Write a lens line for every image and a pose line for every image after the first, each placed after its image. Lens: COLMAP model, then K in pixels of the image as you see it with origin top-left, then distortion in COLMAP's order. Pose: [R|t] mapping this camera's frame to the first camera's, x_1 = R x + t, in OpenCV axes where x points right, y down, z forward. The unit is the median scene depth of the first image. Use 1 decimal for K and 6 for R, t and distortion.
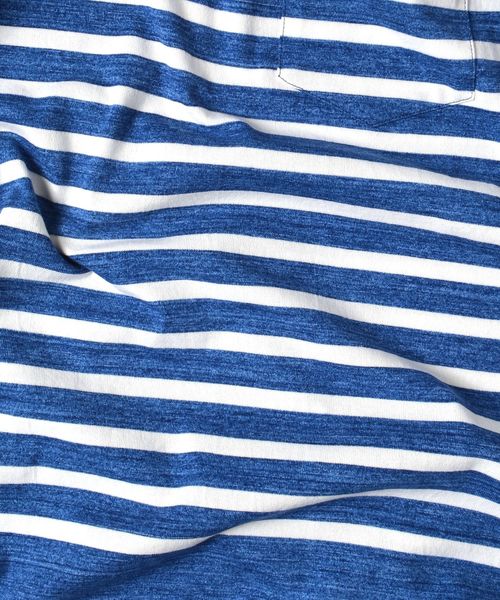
lens RADIAL K [[1394.3, 0, 250.0], [0, 1394.3, 300.0], [0, 0, 1]] dist [-0.052950, -0.165844]
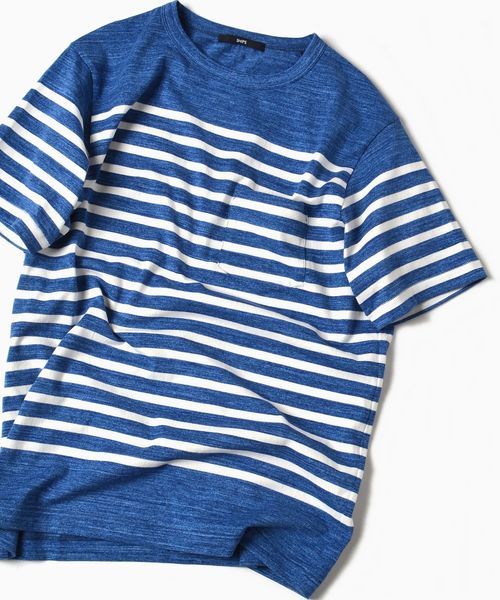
lens RADIAL K [[1394.3, 0, 250.0], [0, 1394.3, 300.0], [0, 0, 1]] dist [-0.052950, -0.165844]
pose [[0.991988, 0.117124, 0.047352, -0.028772], [-0.104803, 0.972229, -0.209254, 0.359863], [-0.070546, 0.202614, 0.976714, -1.195883]]
